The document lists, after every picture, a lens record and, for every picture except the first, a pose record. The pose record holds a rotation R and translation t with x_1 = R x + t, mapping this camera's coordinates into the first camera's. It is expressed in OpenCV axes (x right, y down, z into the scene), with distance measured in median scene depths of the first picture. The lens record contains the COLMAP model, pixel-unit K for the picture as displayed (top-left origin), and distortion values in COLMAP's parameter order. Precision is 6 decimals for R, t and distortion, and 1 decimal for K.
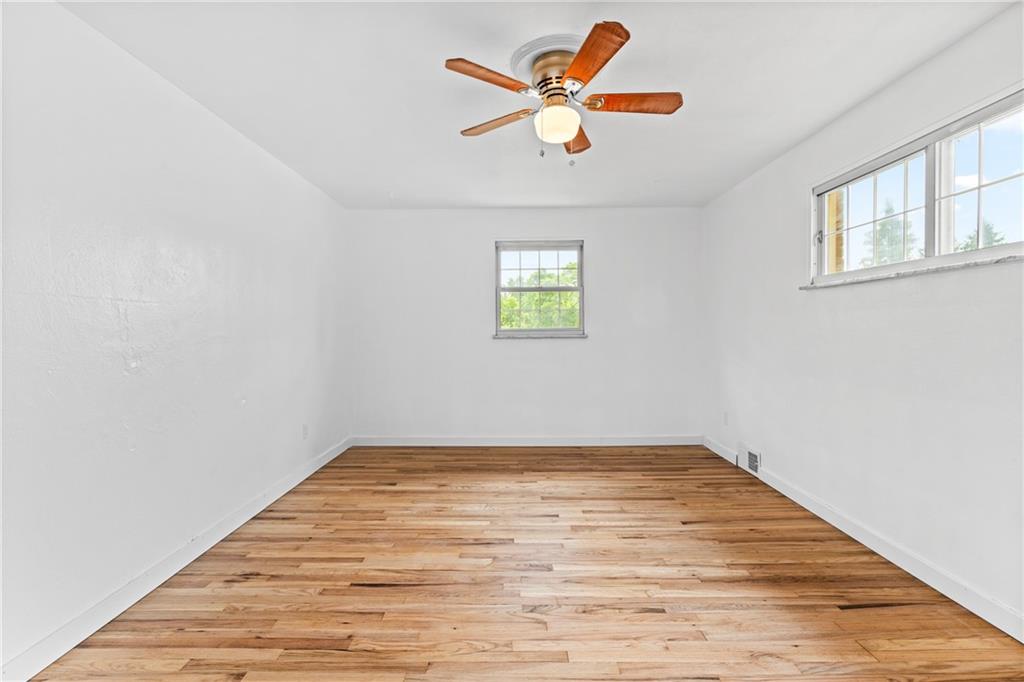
lens RADIAL K [[483.3, 0, 511.1], [0, 483.3, 338.6], [0, 0, 1]] dist [-0.000177, 0.000780]
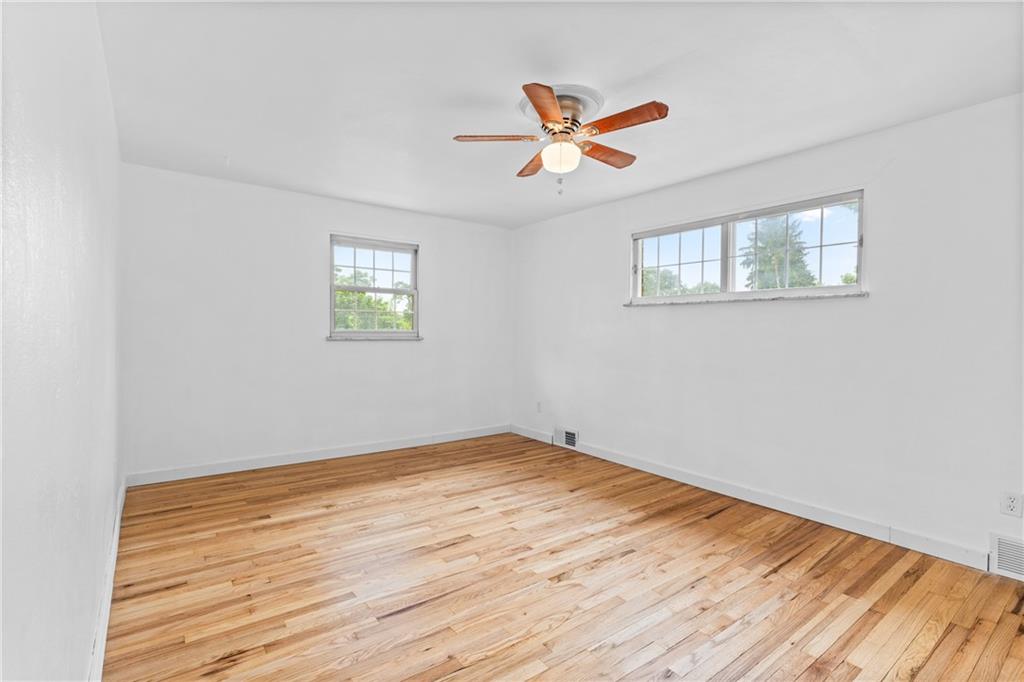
lens RADIAL K [[483.3, 0, 511.1], [0, 483.3, 338.6], [0, 0, 1]] dist [-0.000177, 0.000780]
pose [[0.794897, 0.006607, 0.606708, -0.557056], [-0.004318, 0.999977, -0.005233, -0.001240], [-0.606729, 0.001540, 0.794908, 0.119564]]
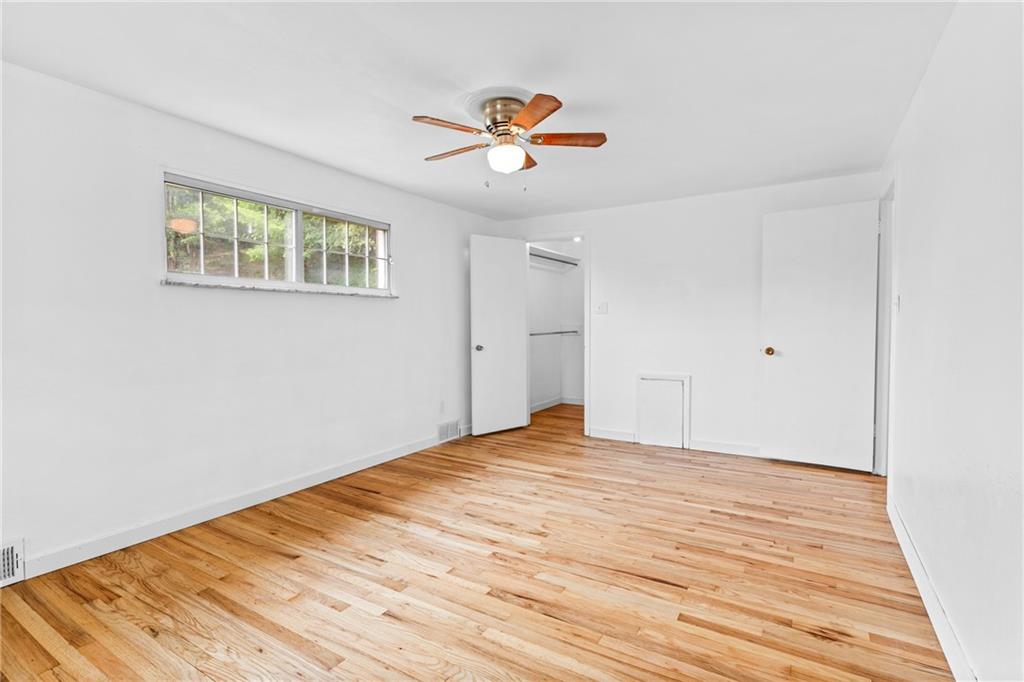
lens RADIAL K [[483.3, 0, 511.1], [0, 483.3, 338.6], [0, 0, 1]] dist [-0.000177, 0.000780]
pose [[-0.856309, -0.006474, 0.516423, -0.433080], [0.020054, 0.998751, 0.045773, -0.035437], [-0.516074, 0.049552, -0.855109, 1.632311]]
